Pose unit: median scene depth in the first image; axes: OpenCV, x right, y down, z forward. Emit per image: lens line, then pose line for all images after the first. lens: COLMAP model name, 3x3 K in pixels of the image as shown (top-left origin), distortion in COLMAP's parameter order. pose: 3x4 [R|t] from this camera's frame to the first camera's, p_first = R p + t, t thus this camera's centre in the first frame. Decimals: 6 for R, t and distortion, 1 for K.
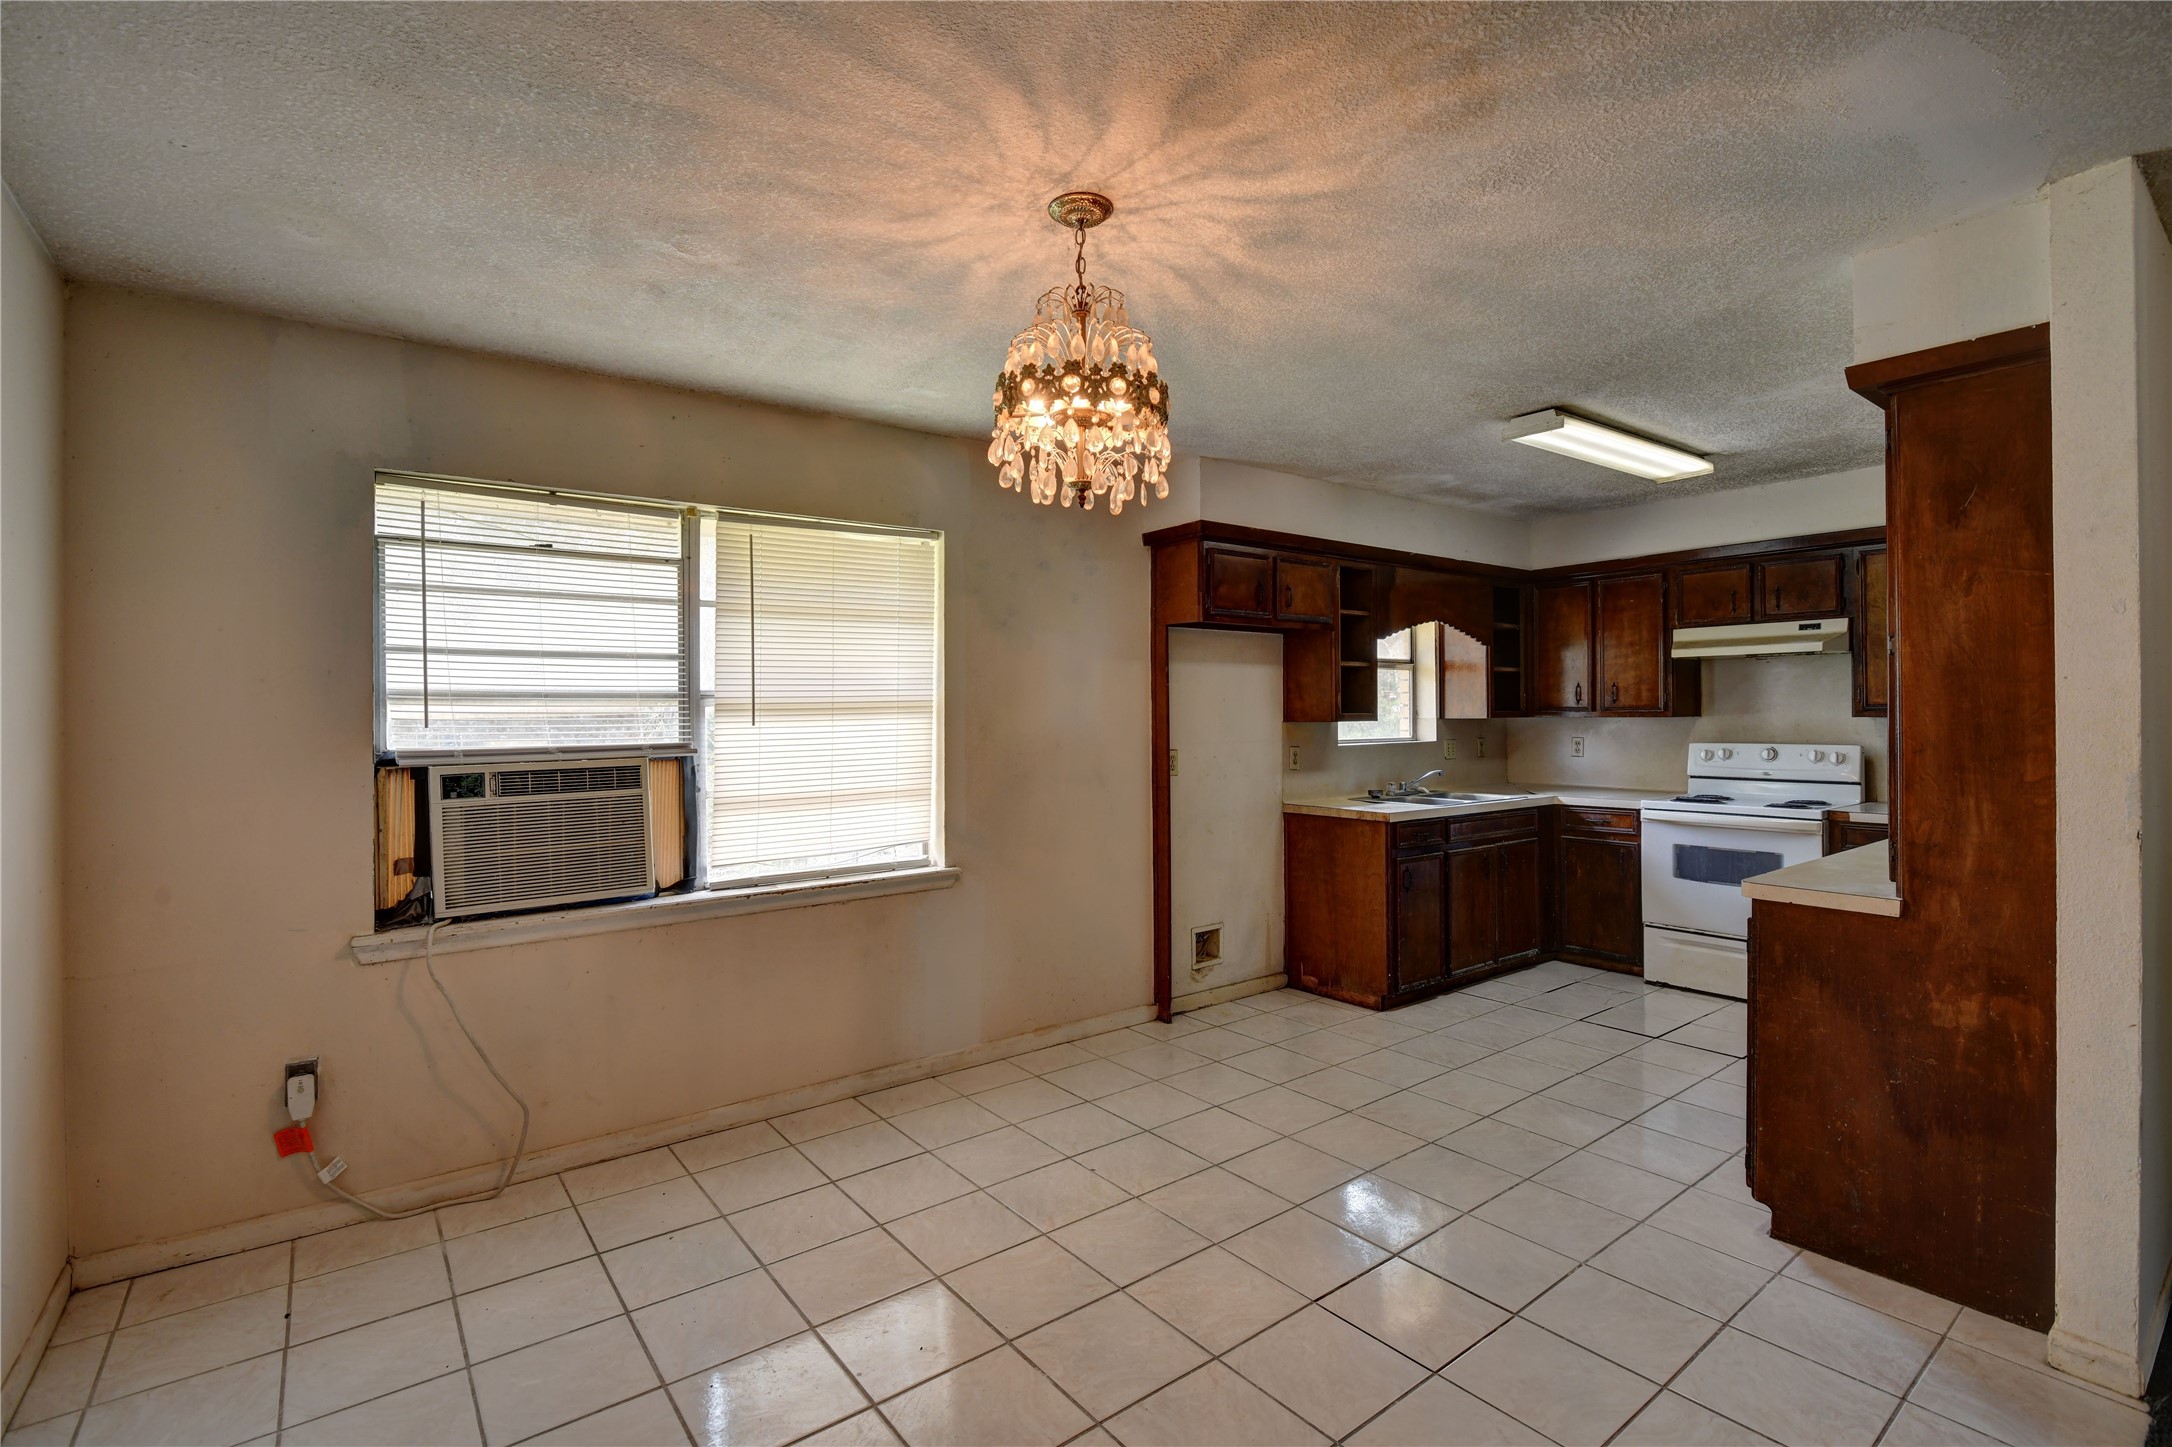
lens RADIAL K [[985.4, 0, 1079.6], [0, 985.4, 710.9], [0, 0, 1]] dist [-0.006163, -0.007168]
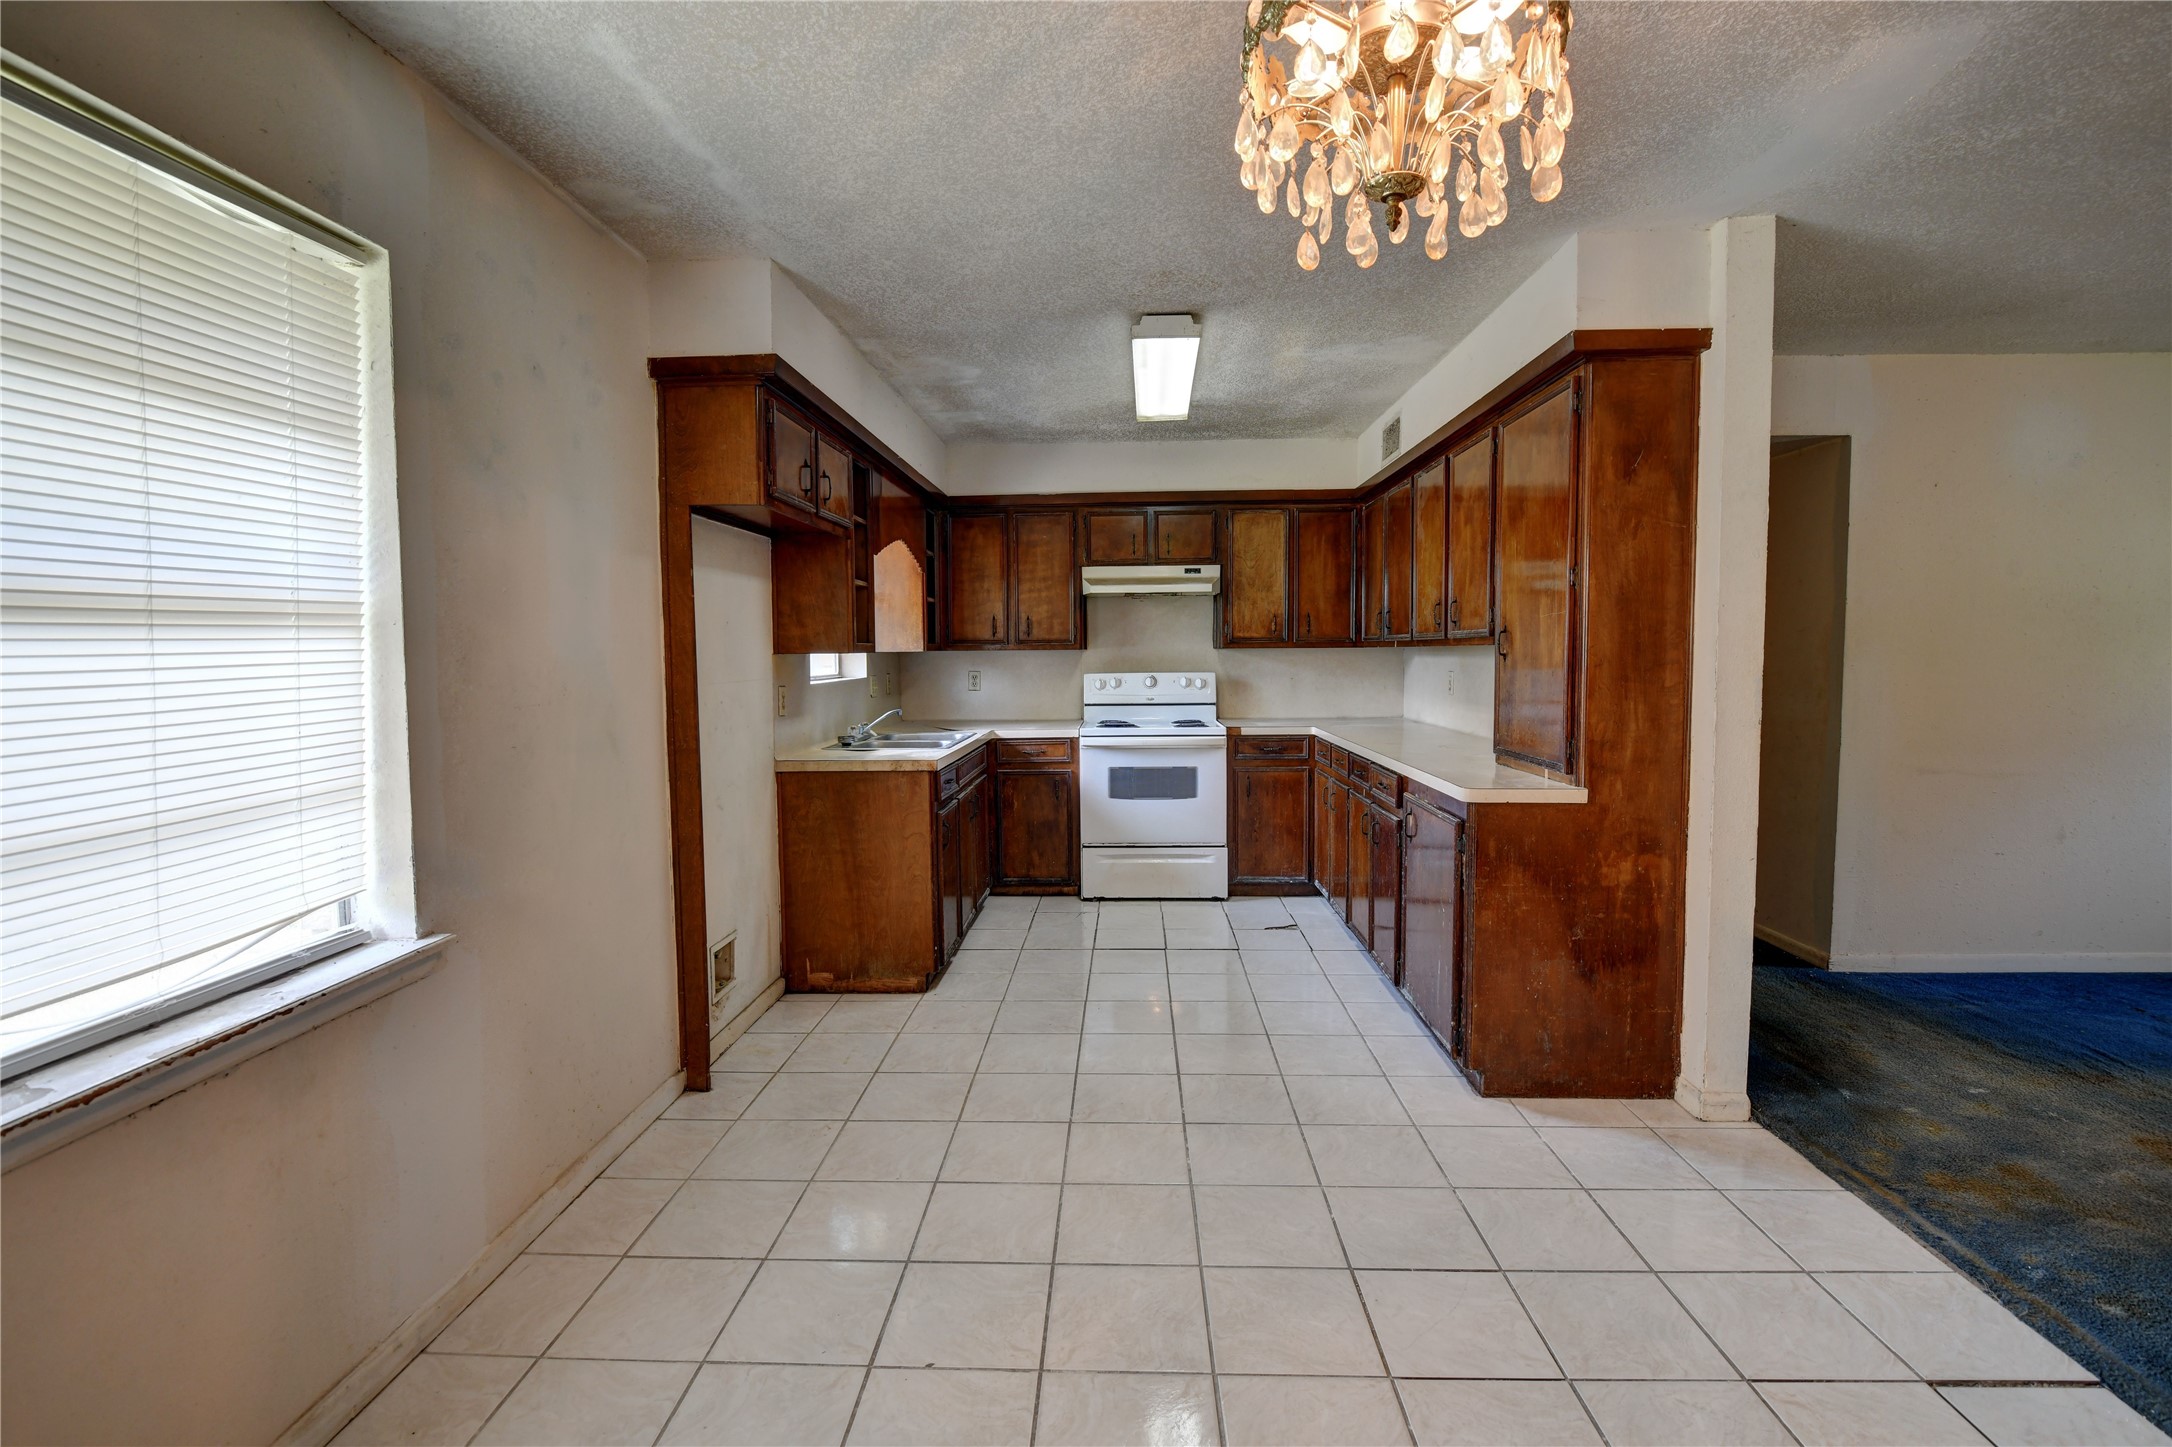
lens RADIAL K [[985.4, 0, 1079.6], [0, 985.4, 710.9], [0, 0, 1]] dist [-0.006163, -0.007168]
pose [[0.640525, -0.045413, 0.766594, -0.336543], [0.002358, 0.998362, 0.057173, 0.017811], [-0.767934, -0.034813, 0.639582, 0.483095]]
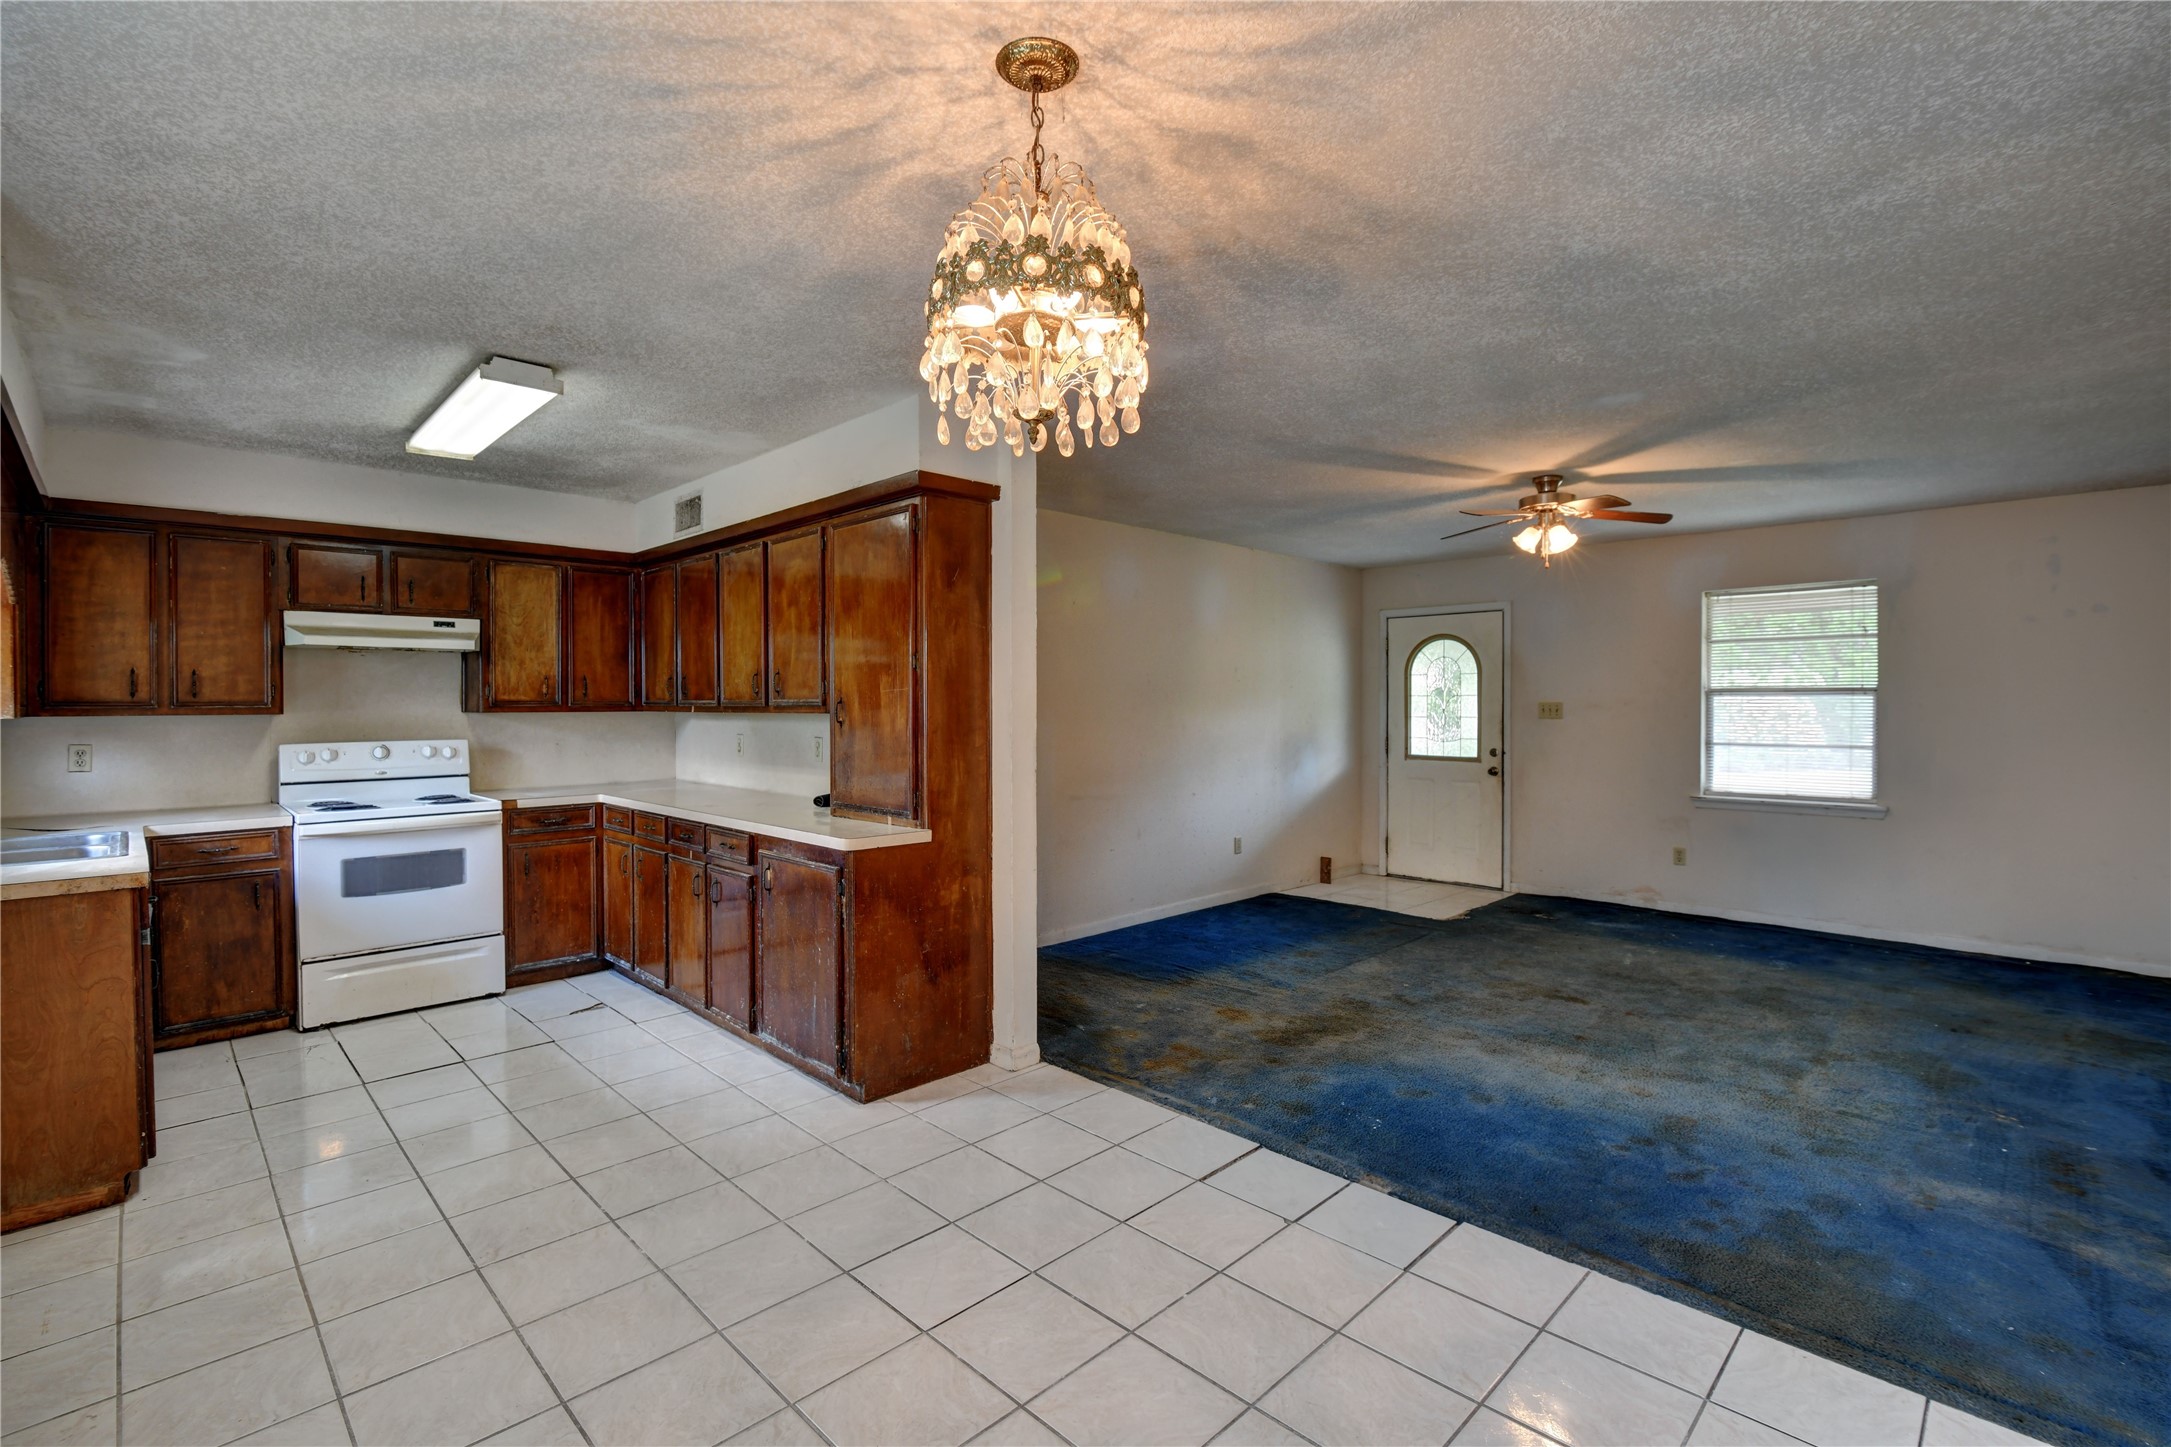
lens RADIAL K [[984.9, 0, 1079.1], [0, 984.9, 711.0], [0, 0, 1]] dist [-0.006163, -0.007168]
pose [[-0.132395, -0.003246, 0.991192, -0.485316], [0.001240, 0.999993, 0.003440, 0.002137], [-0.991196, 0.001684, -0.132390, 0.665306]]
